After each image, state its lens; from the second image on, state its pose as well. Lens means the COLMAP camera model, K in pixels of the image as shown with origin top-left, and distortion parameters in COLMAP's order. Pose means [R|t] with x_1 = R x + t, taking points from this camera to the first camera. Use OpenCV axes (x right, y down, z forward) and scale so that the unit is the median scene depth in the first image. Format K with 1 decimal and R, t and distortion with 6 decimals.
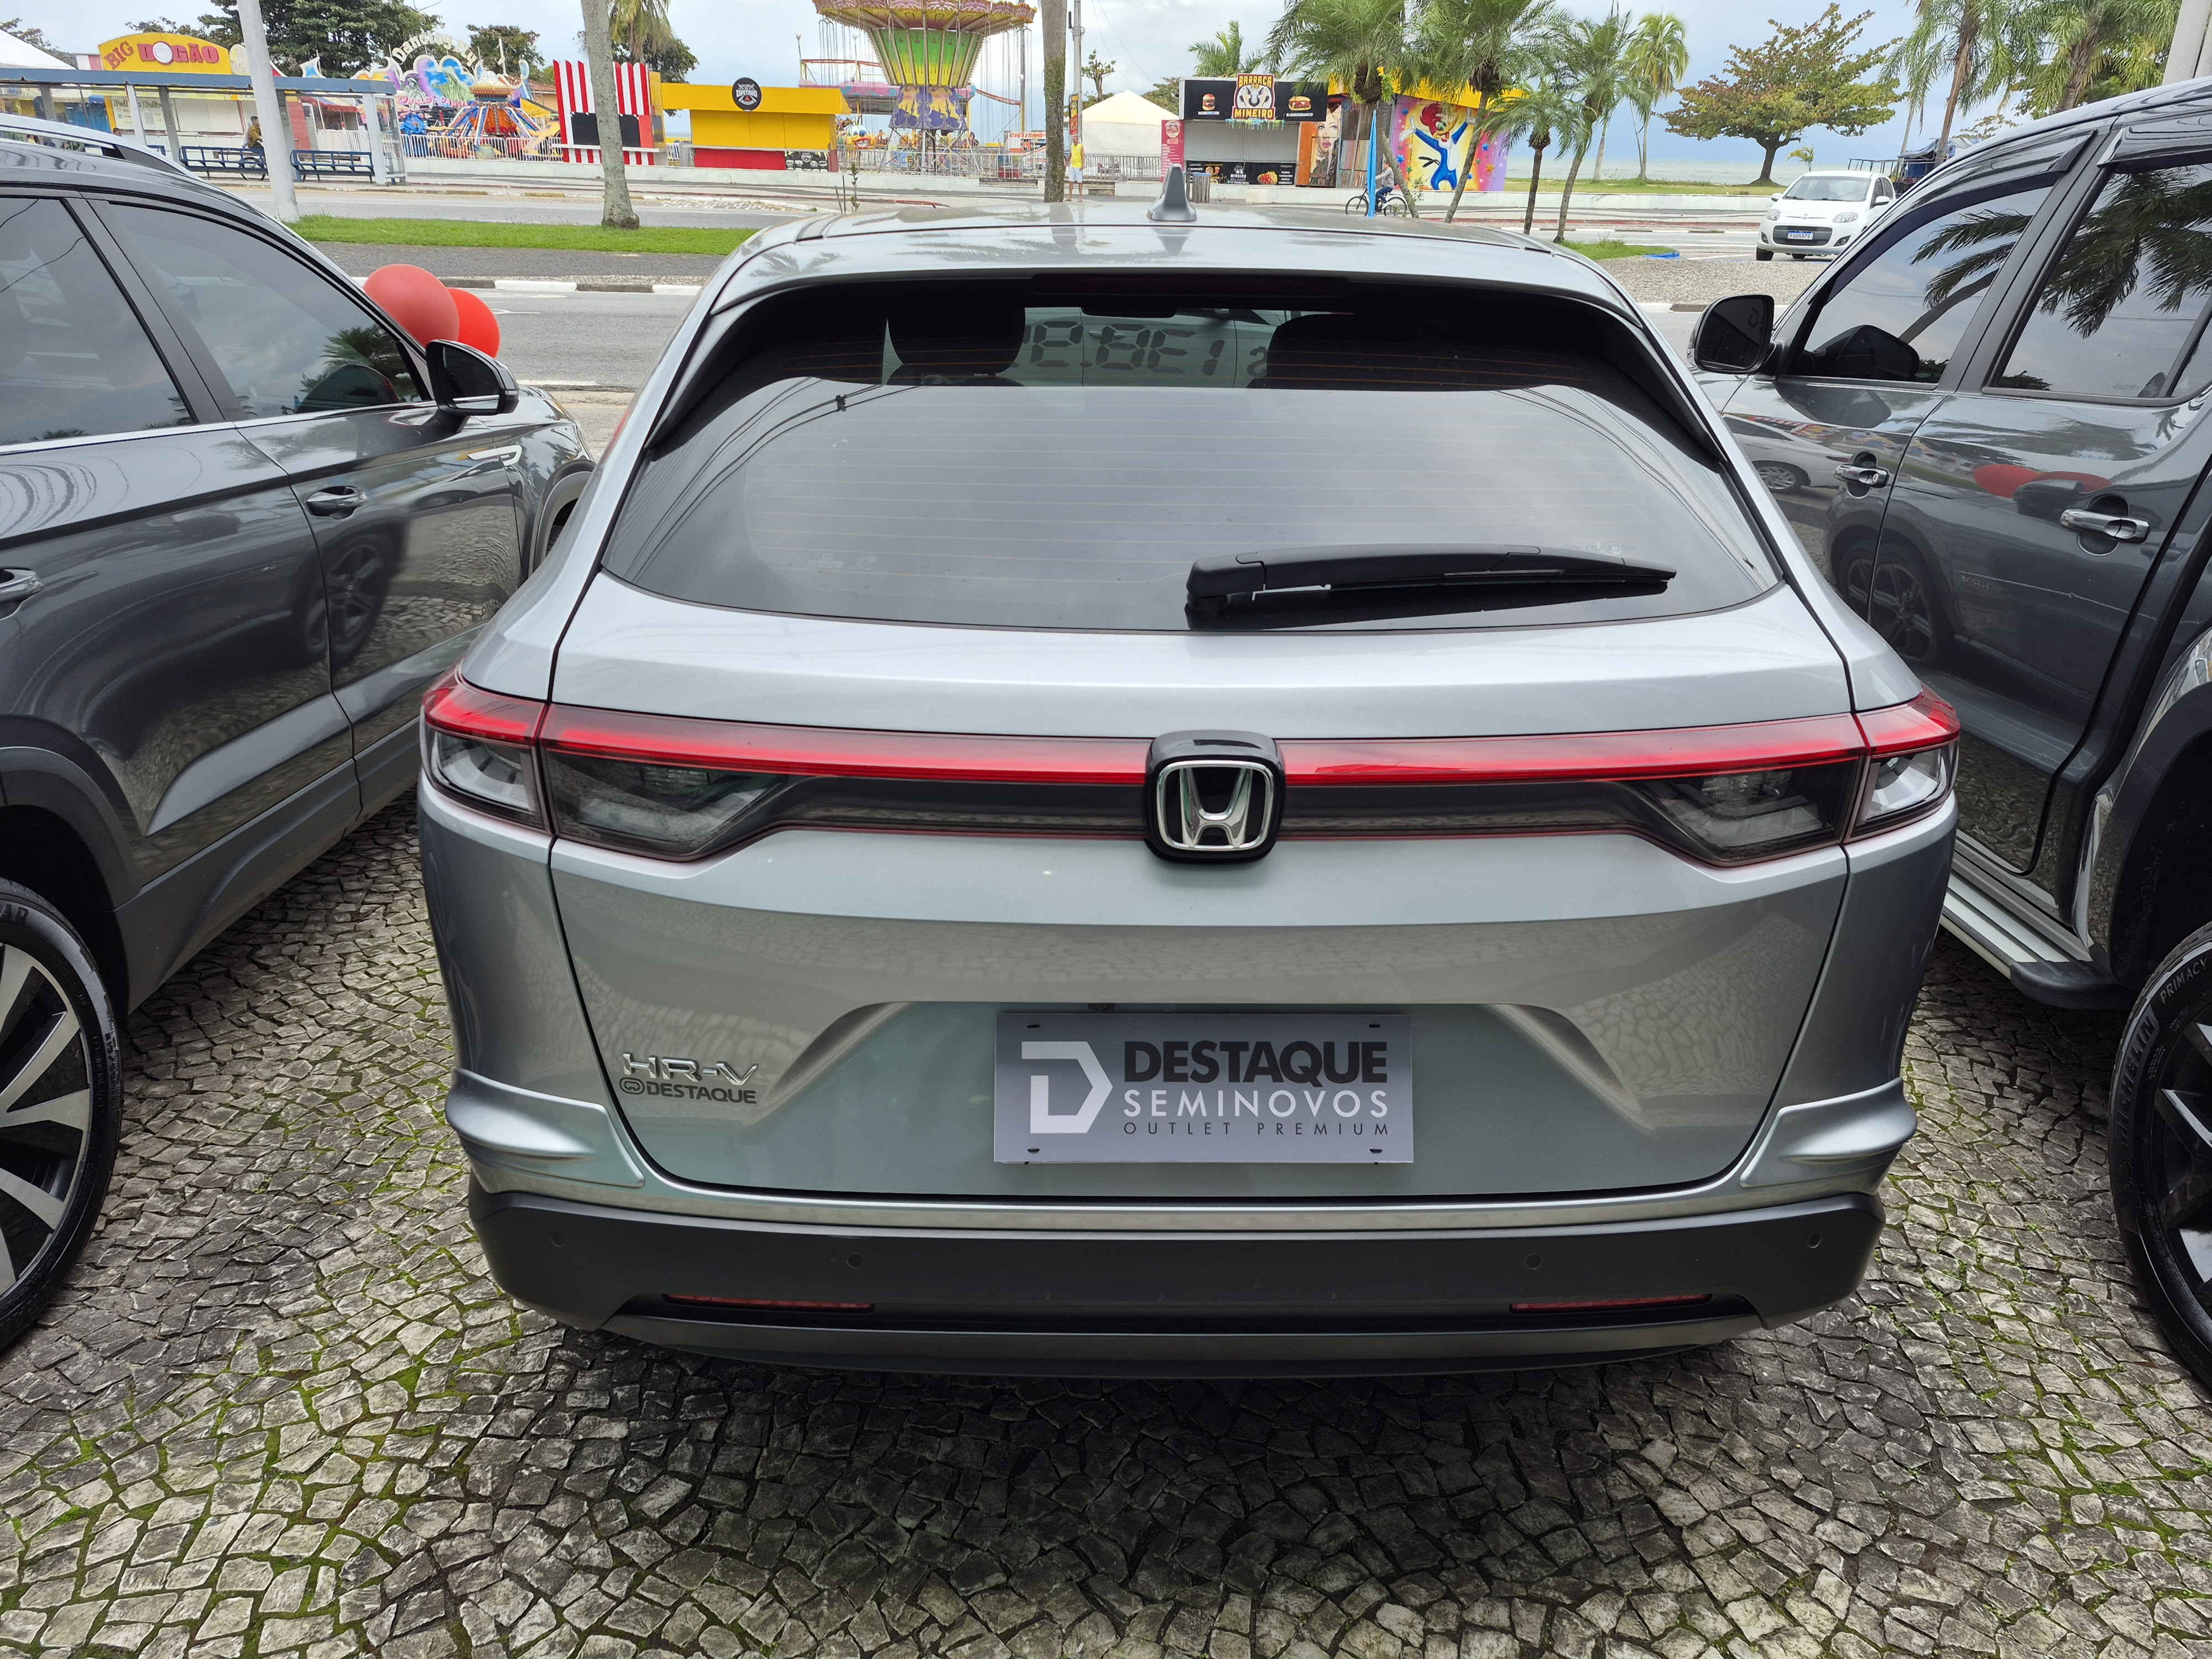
lens RADIAL K [[1540.2, 0, 1095.9], [0, 1540.2, 827.3], [0, 0, 1]] dist [0.009090, 0.003141]
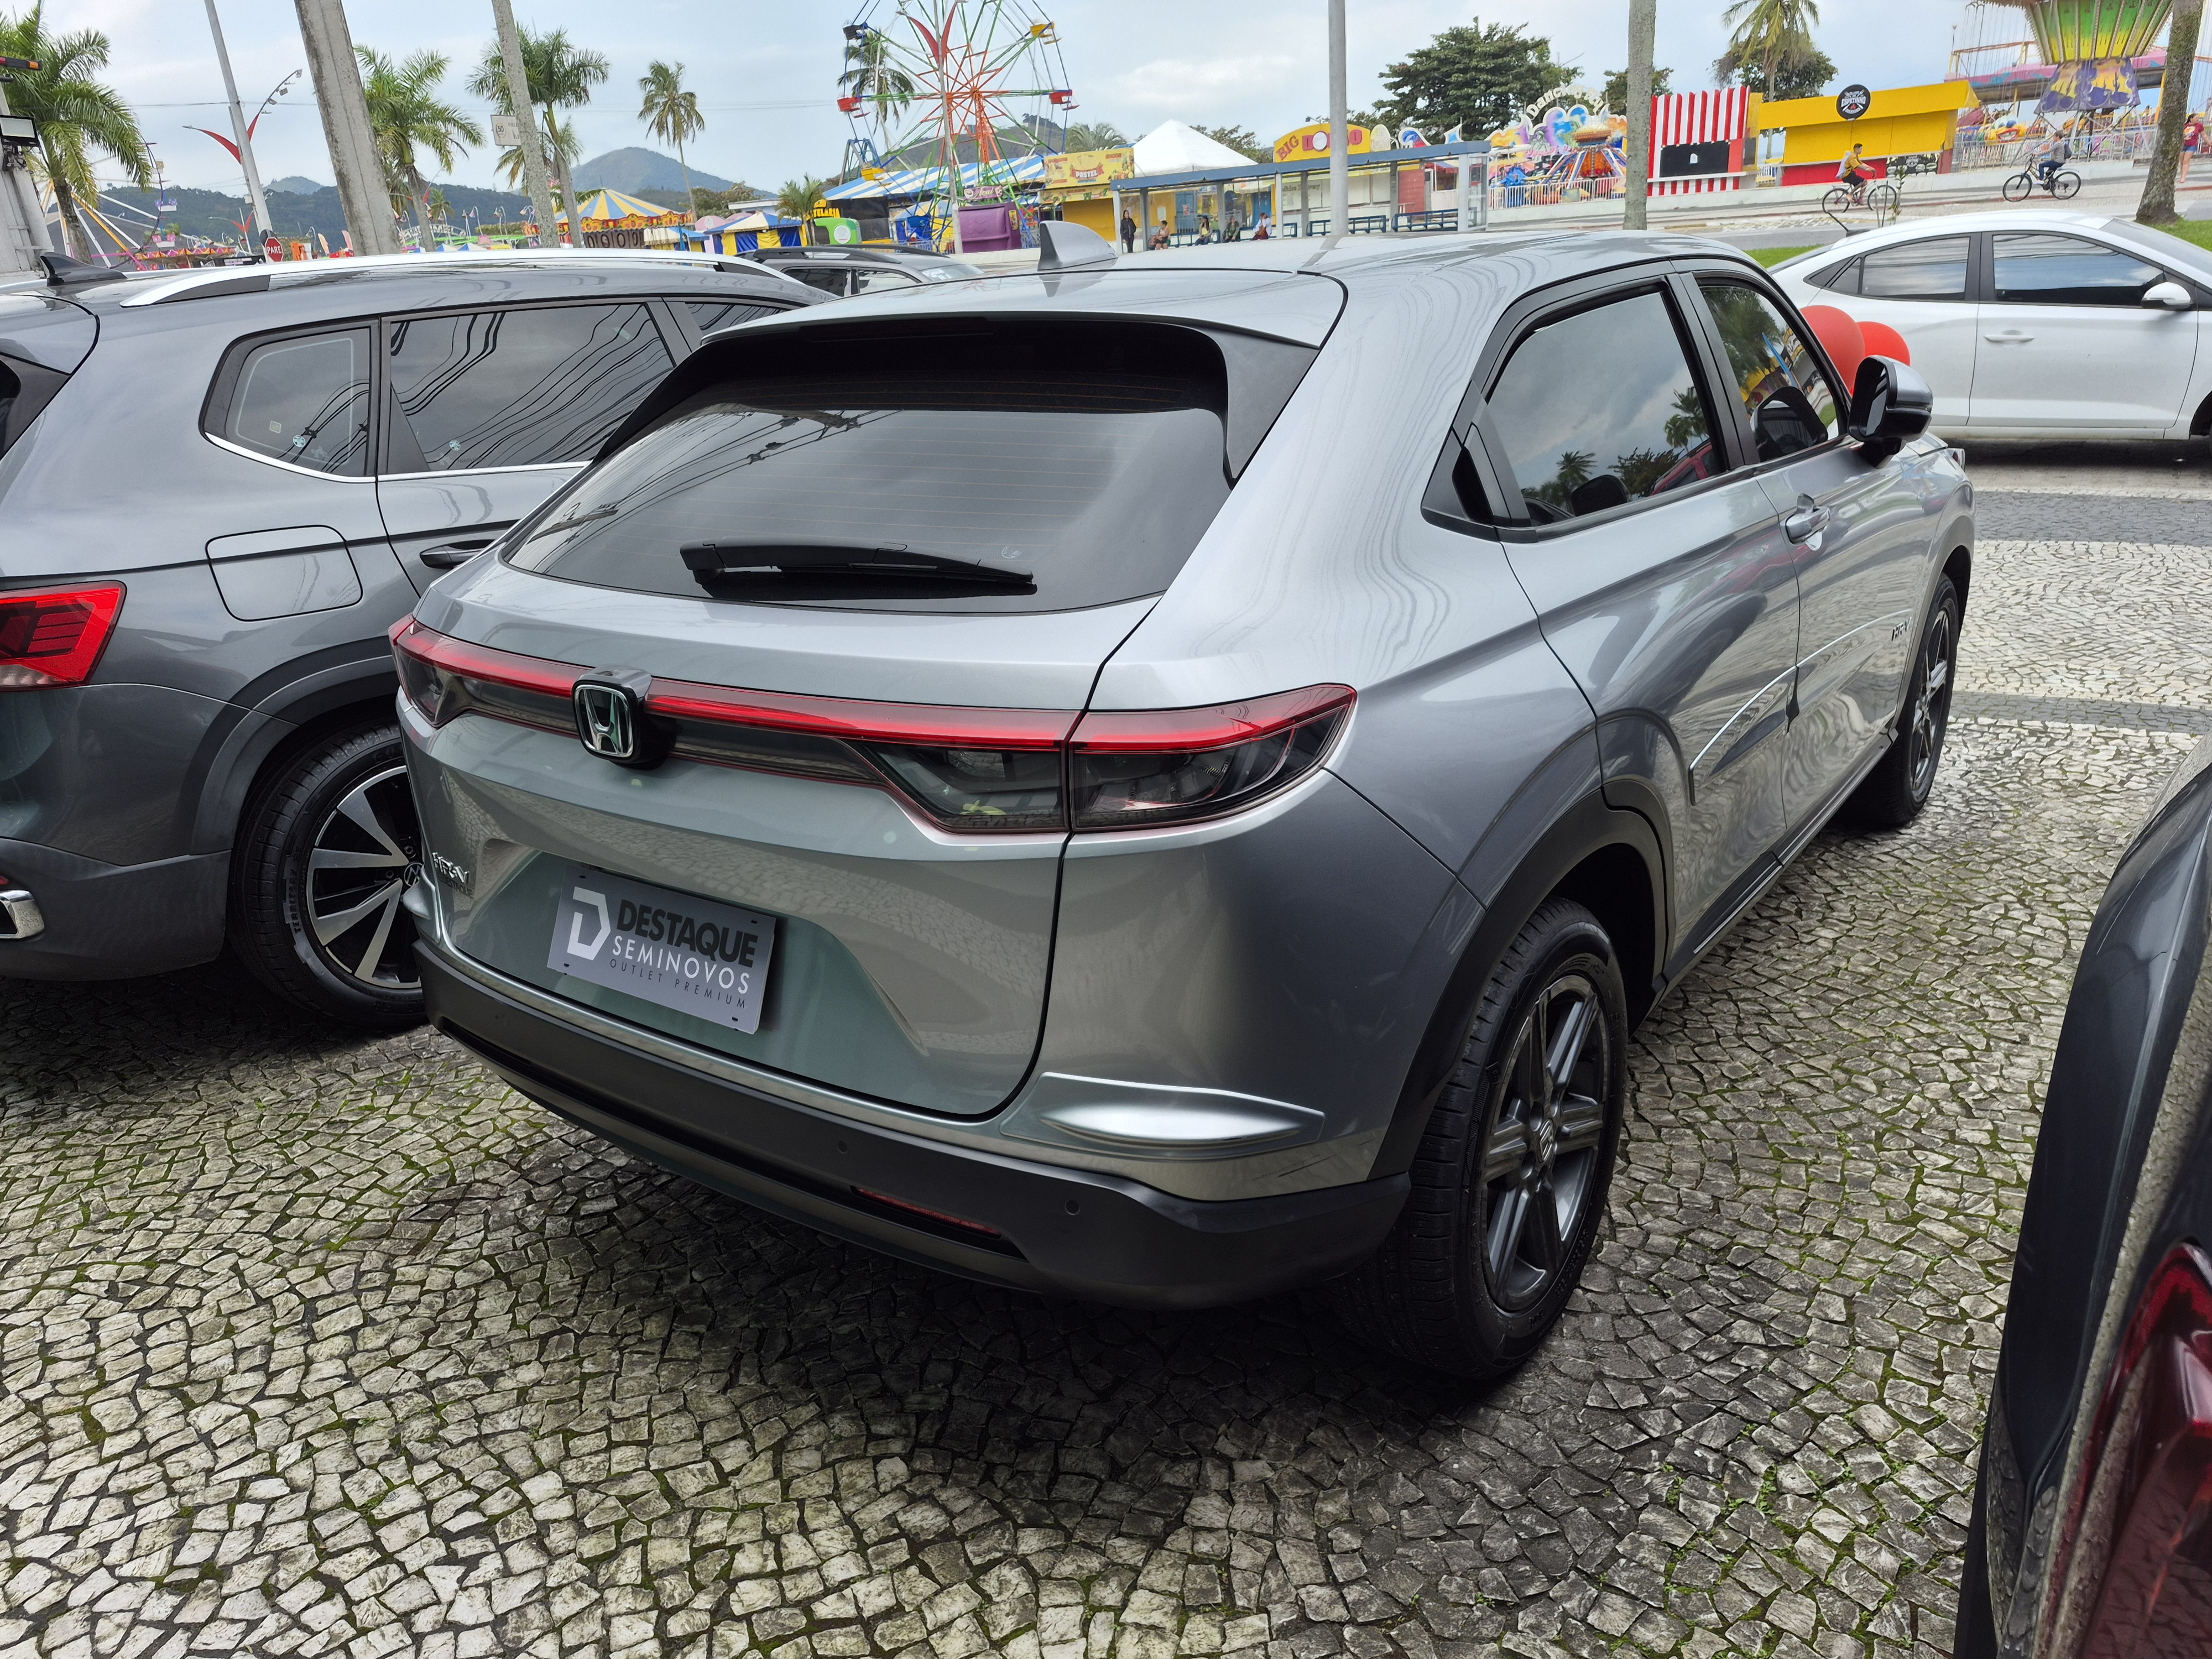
lens RADIAL K [[1519.0, 0, 1089.9], [0, 1519.0, 826.9], [0, 0, 1]] dist [0.038065, -0.021003]
pose [[0.790089, 0.142704, -0.596150, 0.055769], [-0.152865, 0.987668, 0.033828, -0.001582], [0.593625, 0.064404, 0.802160, 0.008147]]
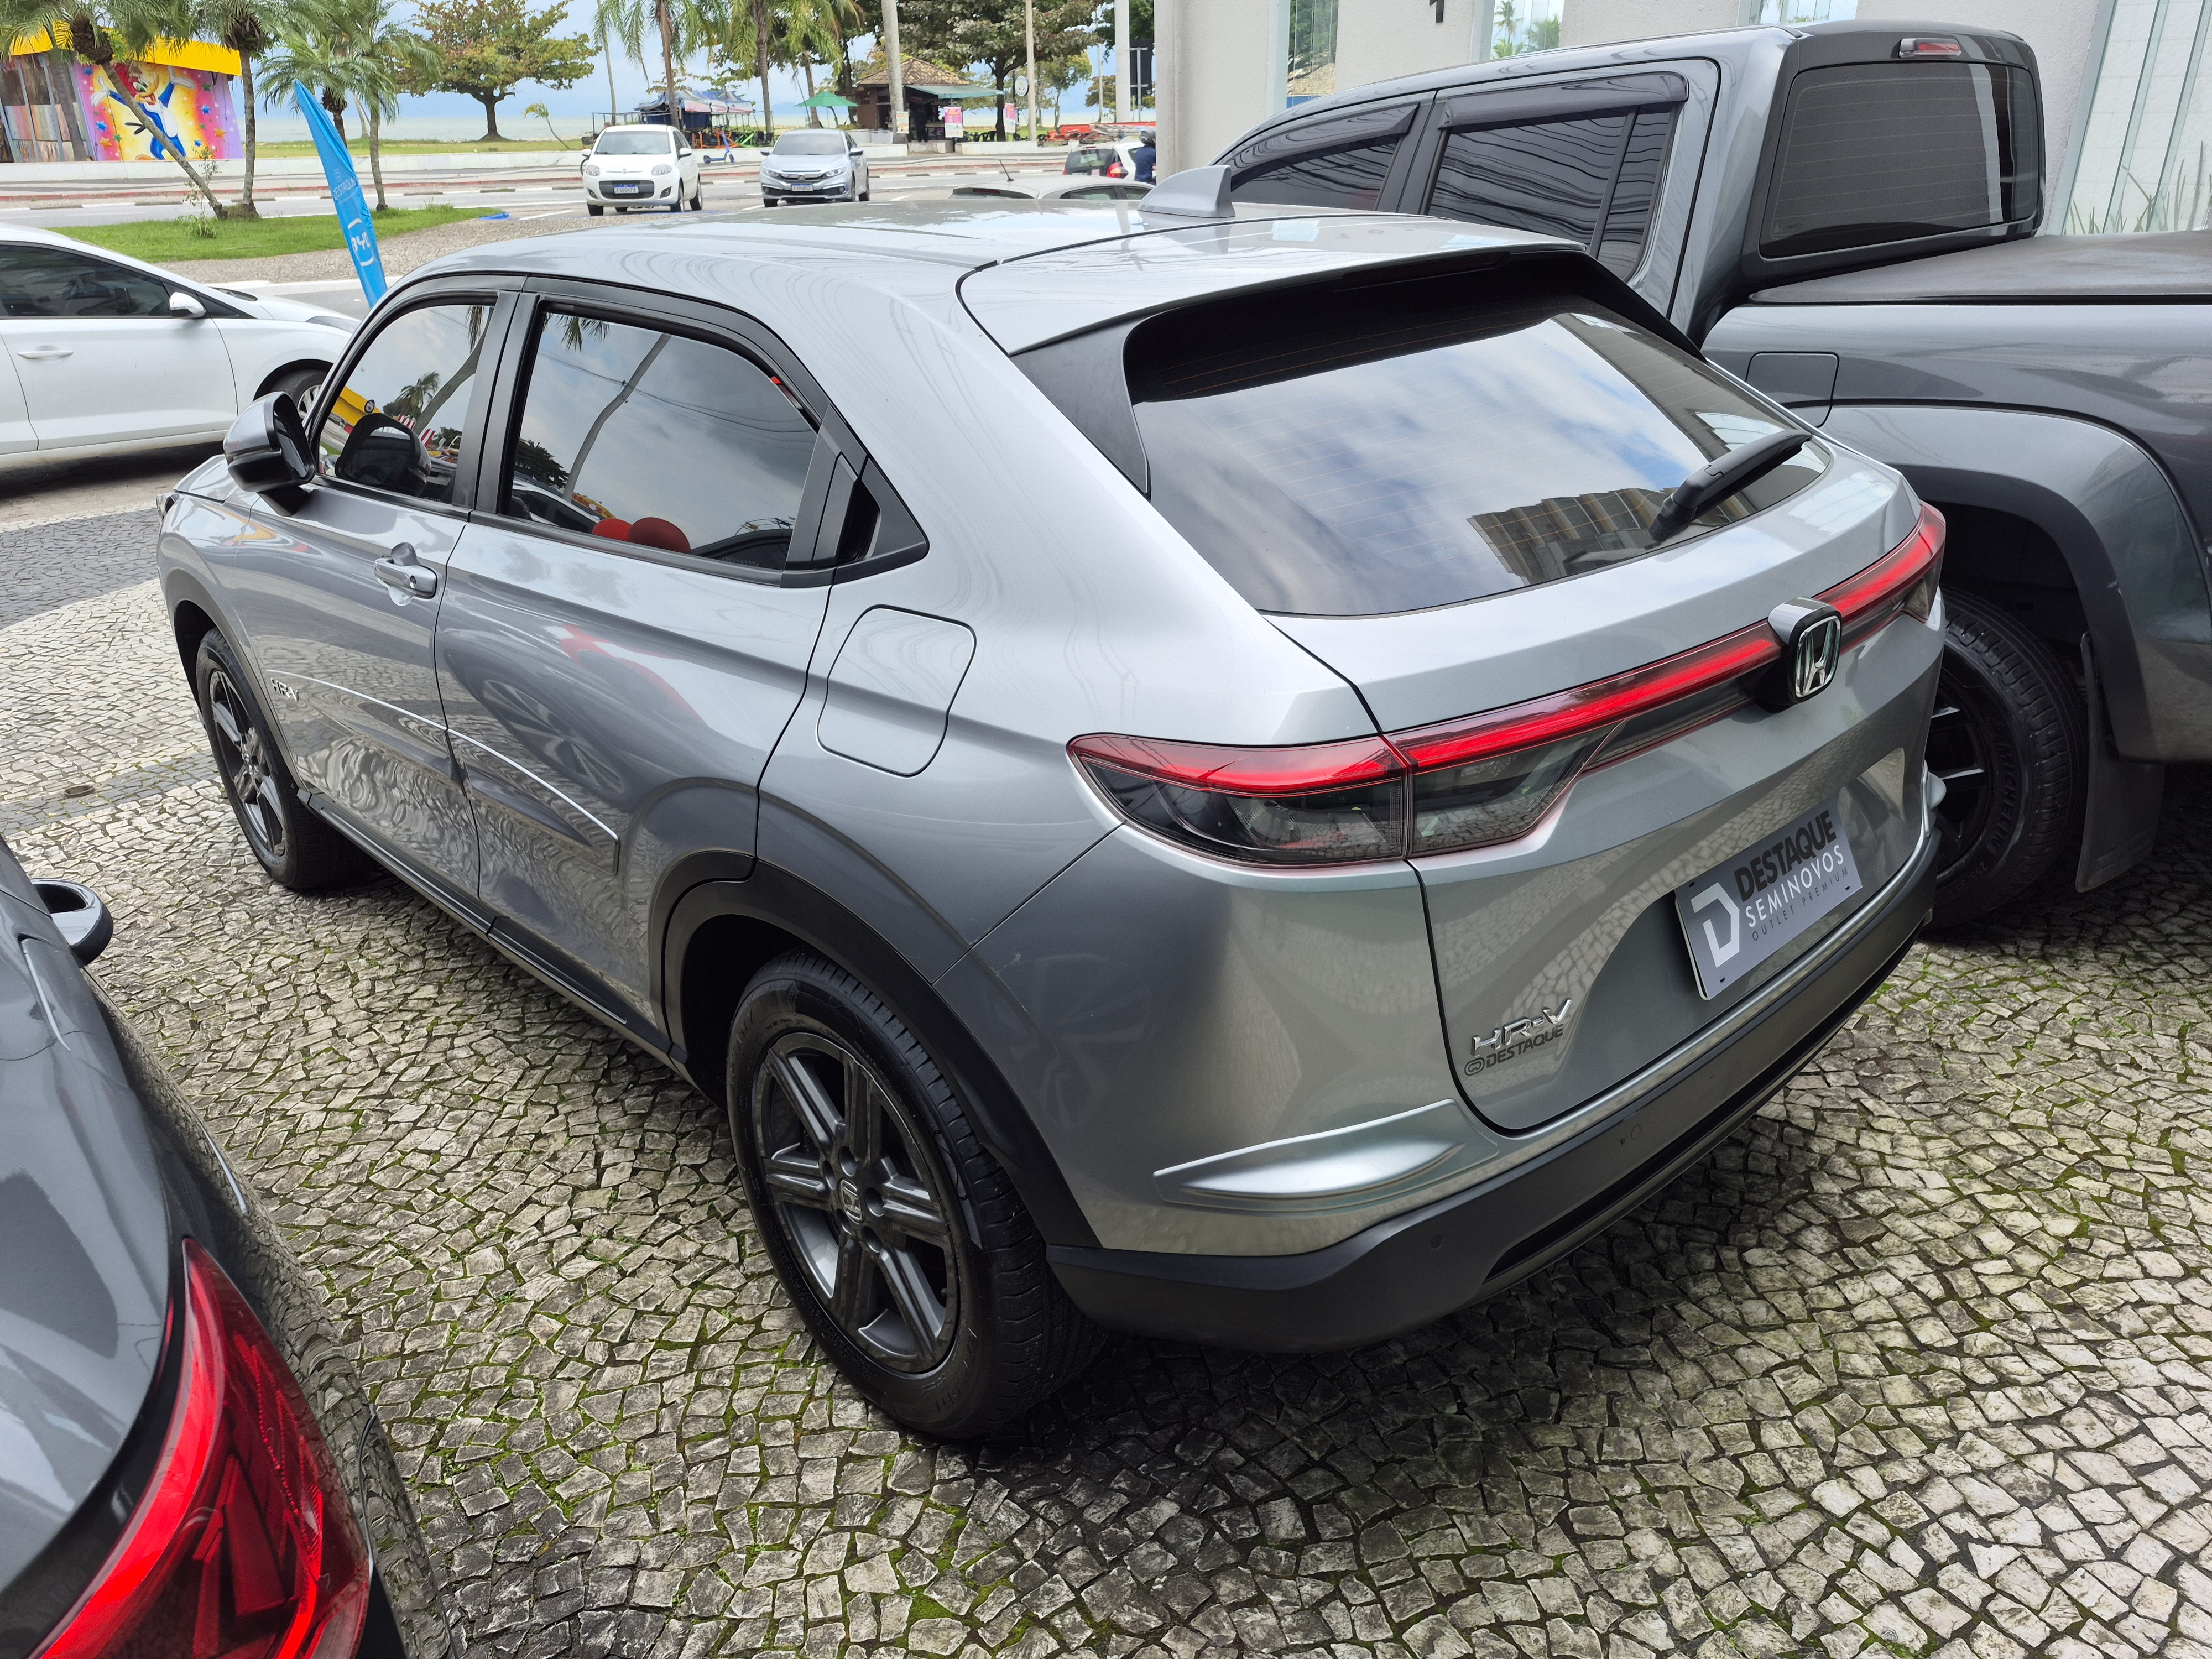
lens RADIAL K [[1548.1, 0, 1101.2], [0, 1548.1, 819.5], [0, 0, 1]] dist [0.006907, 0.013133]
pose [[0.745162, -0.304756, 0.593176, -0.053829], [0.294319, 0.948450, 0.117555, -0.009823], [-0.598424, 0.086986, 0.796444, 0.014907]]
